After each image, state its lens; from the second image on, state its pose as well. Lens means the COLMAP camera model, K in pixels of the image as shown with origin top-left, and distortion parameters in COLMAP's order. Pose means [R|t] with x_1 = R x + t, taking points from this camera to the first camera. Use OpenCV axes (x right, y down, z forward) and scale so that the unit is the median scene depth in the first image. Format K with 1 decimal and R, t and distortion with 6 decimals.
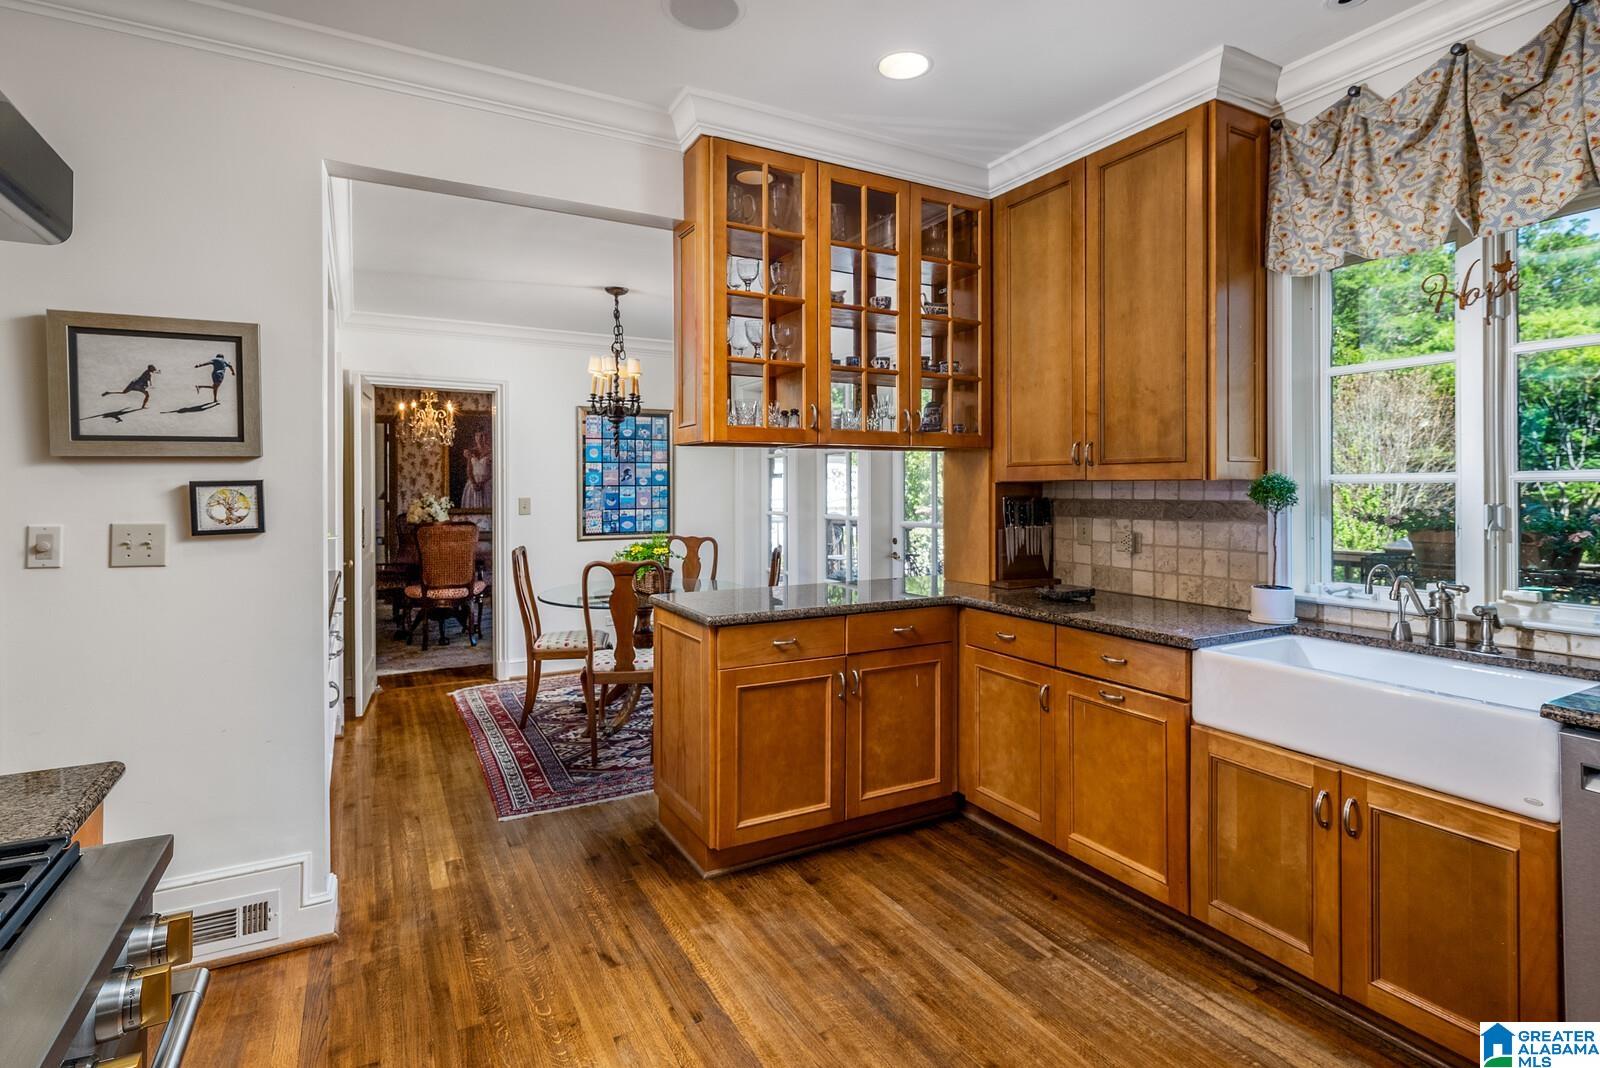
lens RADIAL K [[799.2, 0, 820.7], [0, 799.2, 485.0], [0, 0, 1]] dist [0.002063, -0.000221]
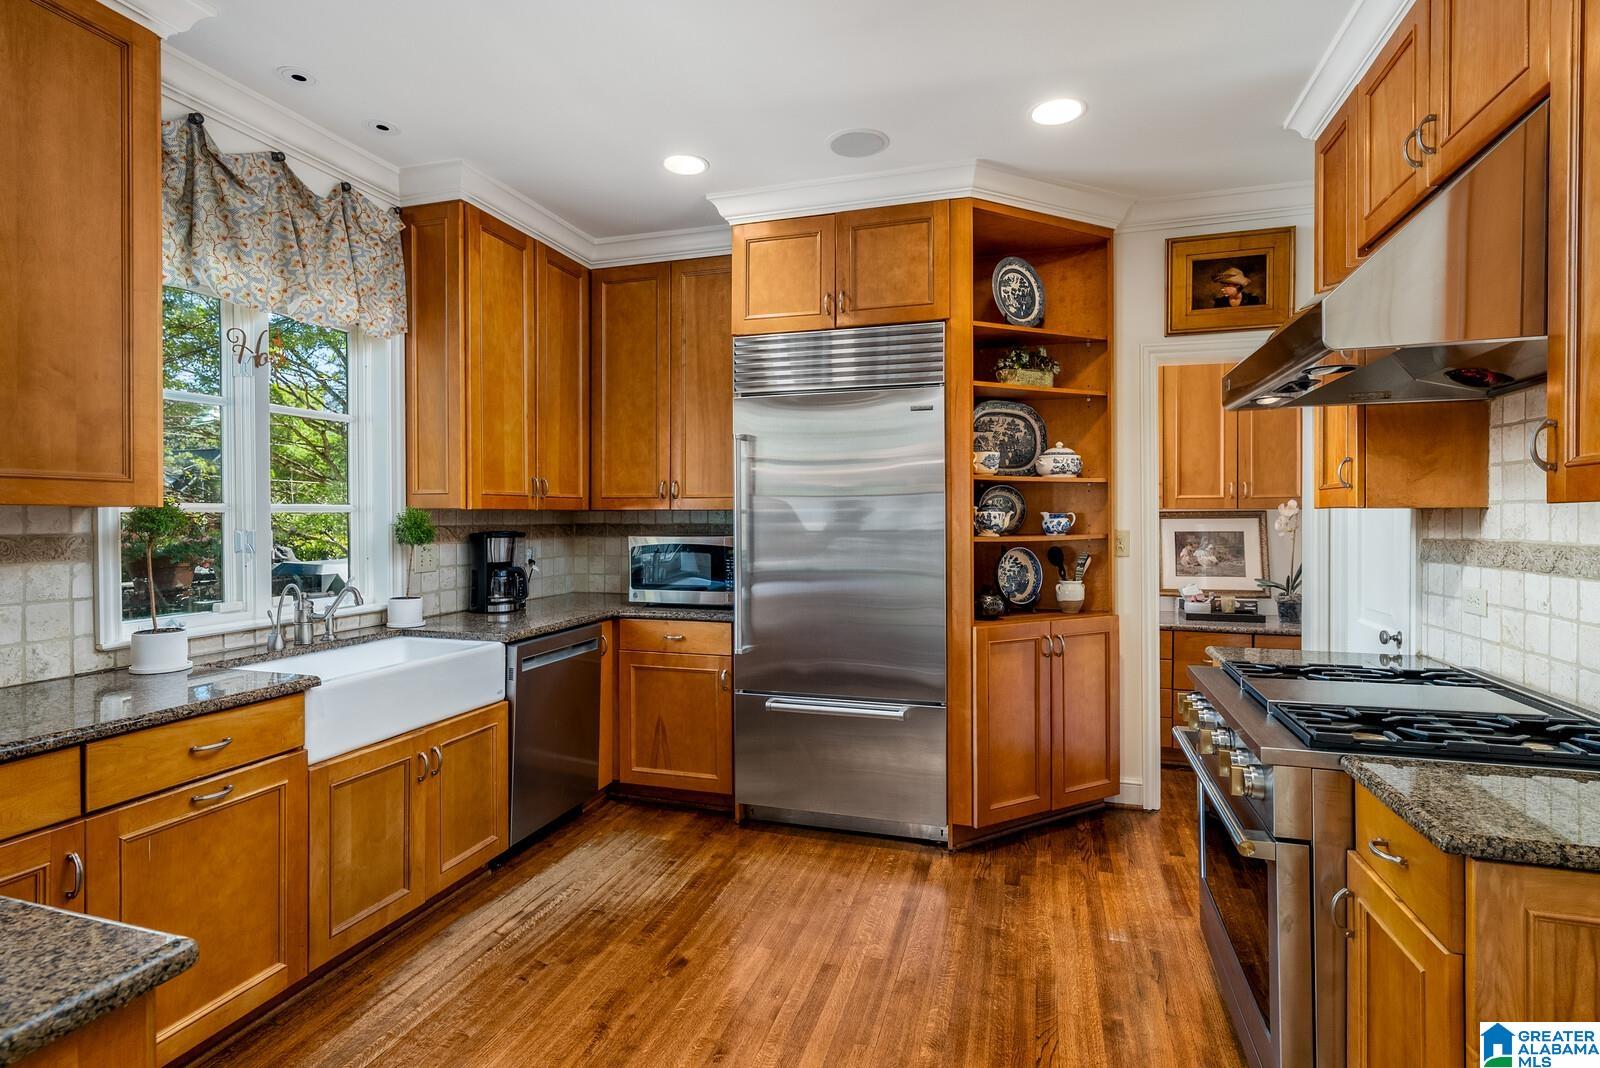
lens RADIAL K [[771.2, 0, 800.8], [0, 771.2, 519.7], [0, 0, 1]] dist [0.000650, -0.000507]
pose [[-0.679088, 0.000015, 0.734056, -0.419675], [0.000630, 1.000000, 0.000563, 0.005316], [-0.734056, 0.000844, -0.679088, 0.845721]]
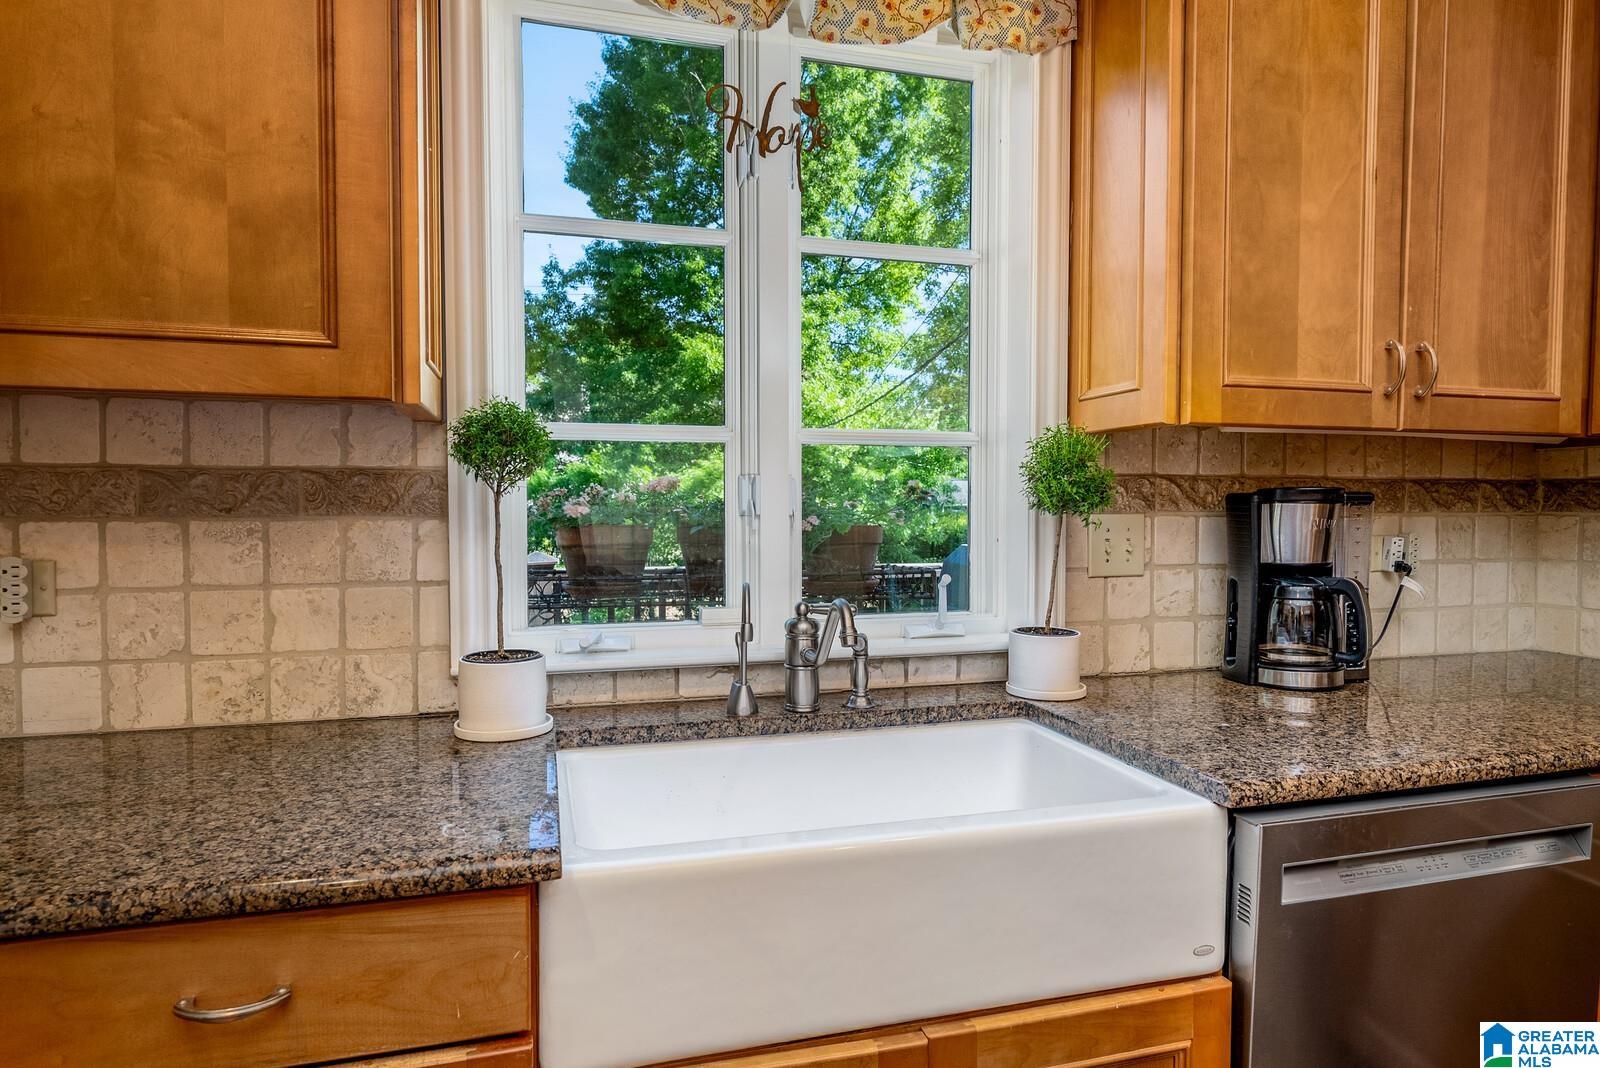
lens RADIAL K [[921.8, 0, 802.7], [0, 921.8, 536.2], [0, 0, 1]] dist [0.000632, -0.000018]
pose [[0.240286, -0.031331, 0.970196, 0.082640], [-0.006314, 0.999407, 0.033838, 0.033433], [-0.970682, -0.014257, 0.239946, 0.568977]]
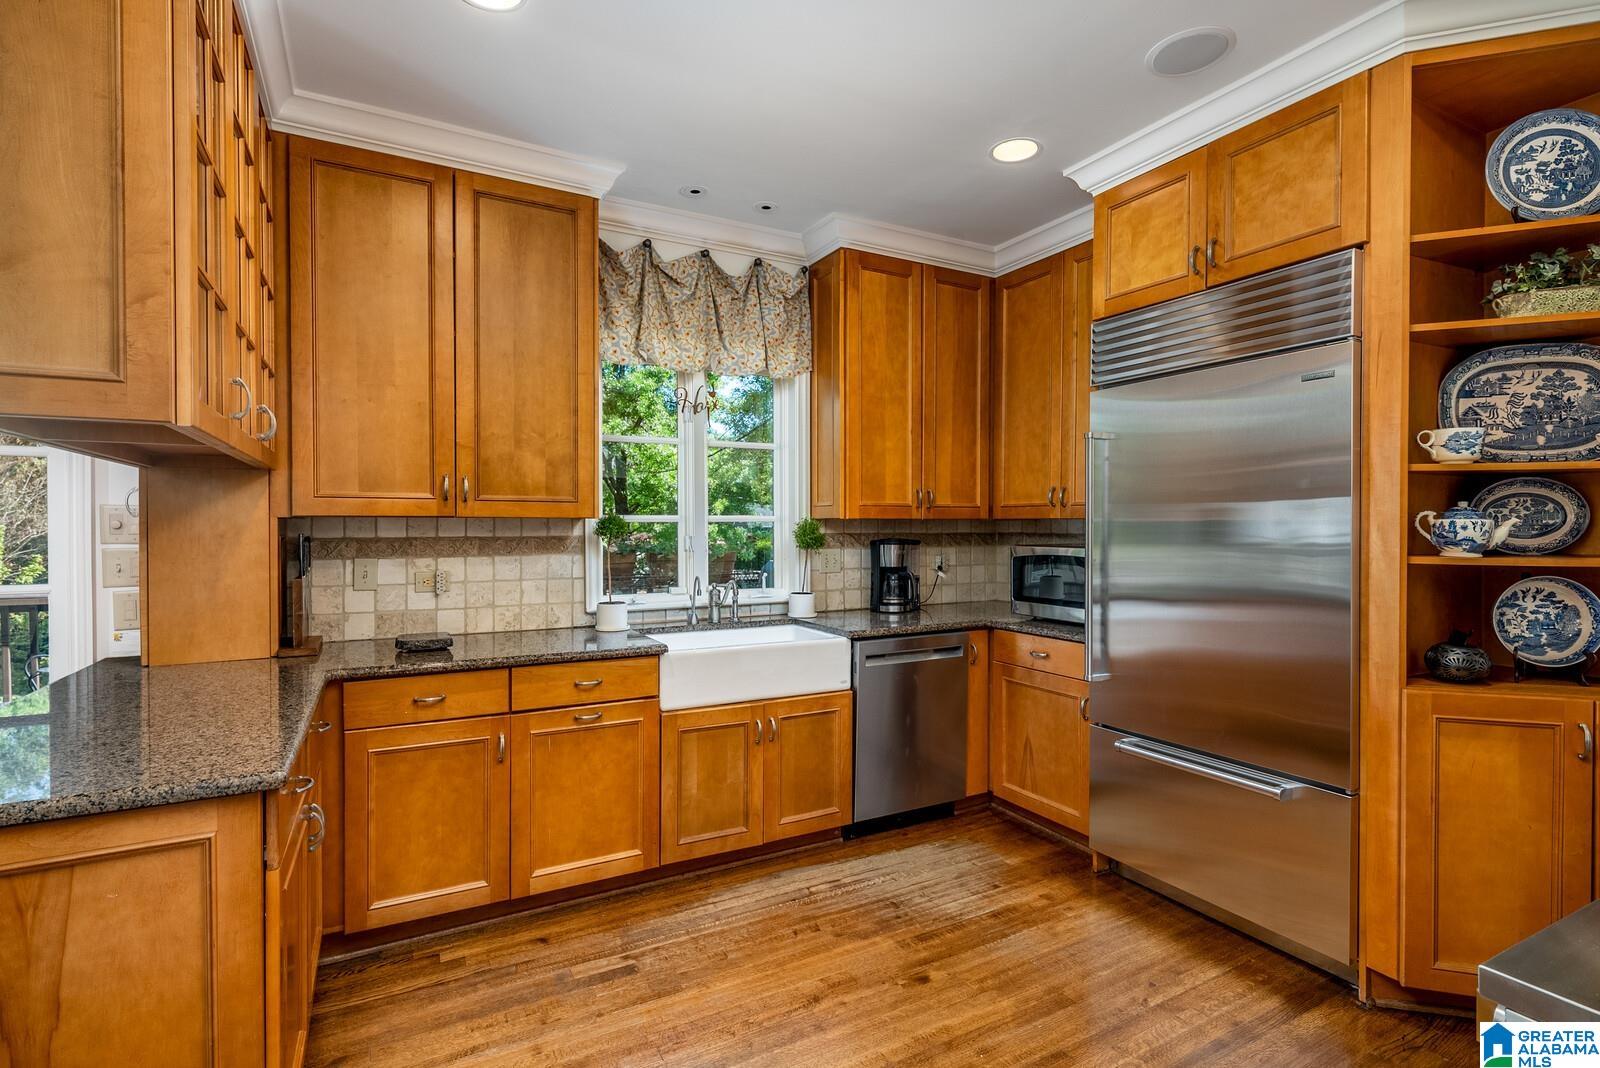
lens RADIAL K [[762.0, 0, 800.0], [0, 762.0, 534.0], [0, 0, 1]] dist [0.000664, 0.000187]
pose [[0.025607, -0.009184, 0.999630, -0.513645], [-0.003553, 0.999951, 0.009278, 0.004305], [-0.999666, -0.003789, 0.025573, 0.535328]]
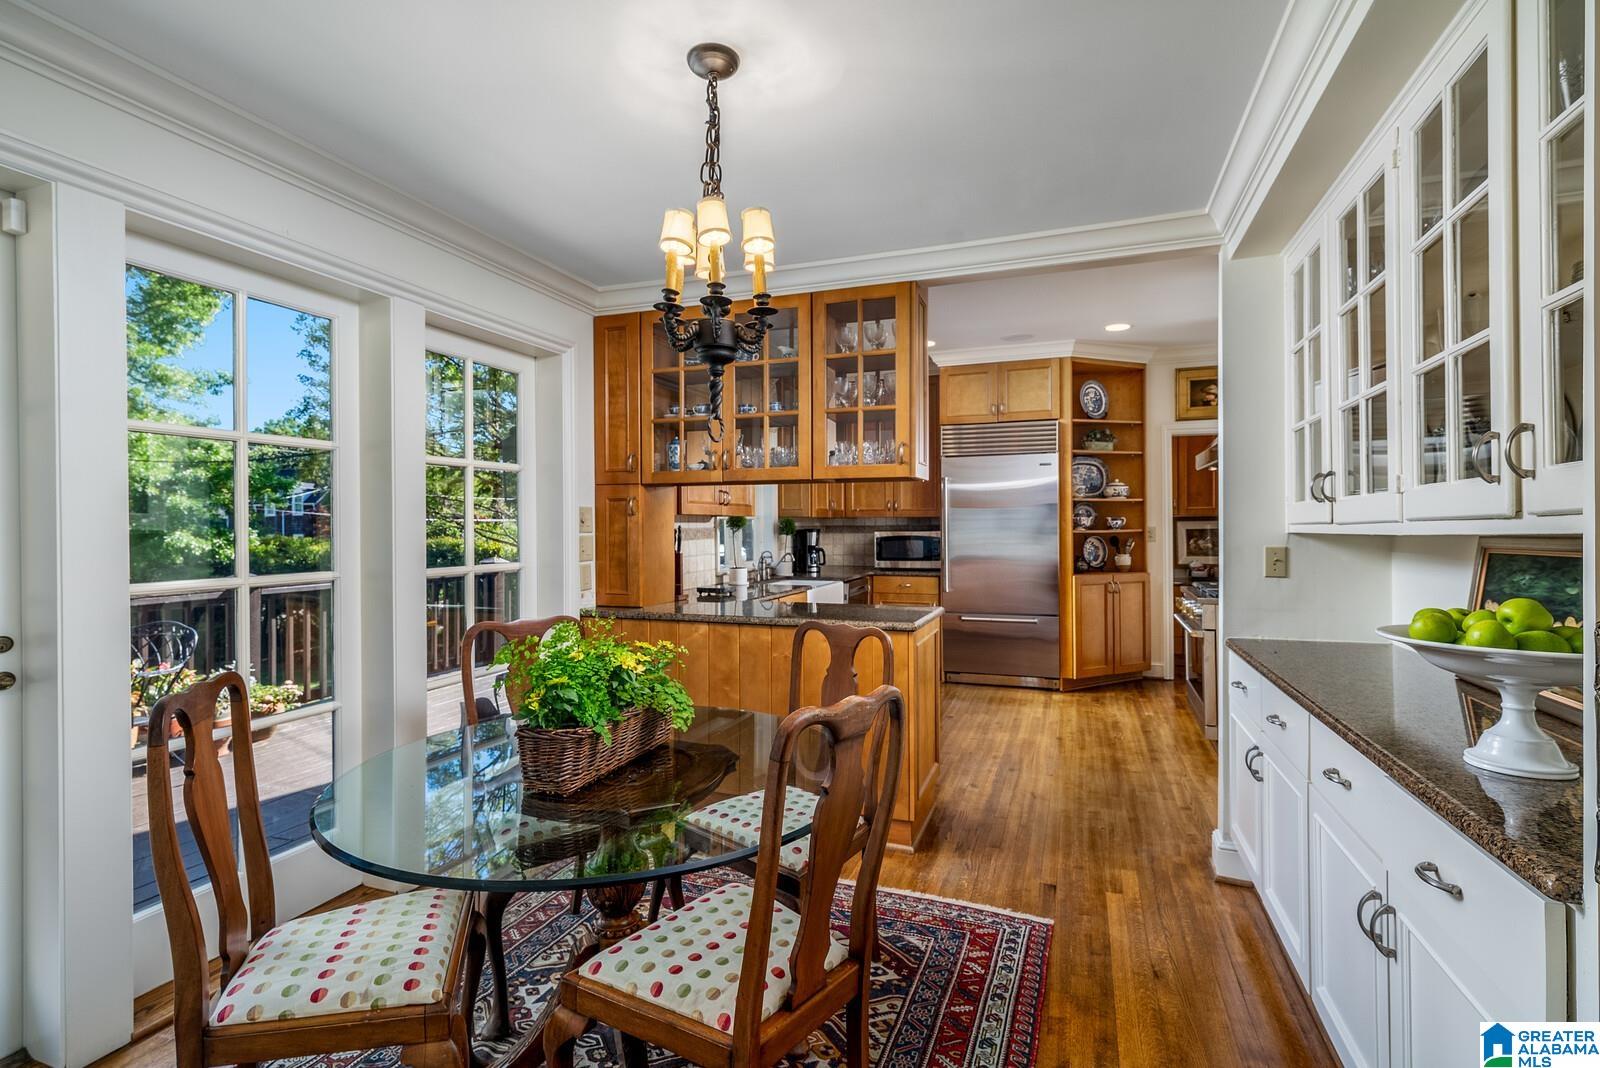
lens RADIAL K [[735.6, 0, 800.8], [0, 735.6, 524.9], [0, 0, 1]] dist [0.000328, -0.000040]
pose [[-0.633719, 0.005961, 0.773540, -0.819023], [0.004415, 0.999982, -0.004089, 0.019376], [-0.773551, 0.000824, -0.633734, 1.669860]]
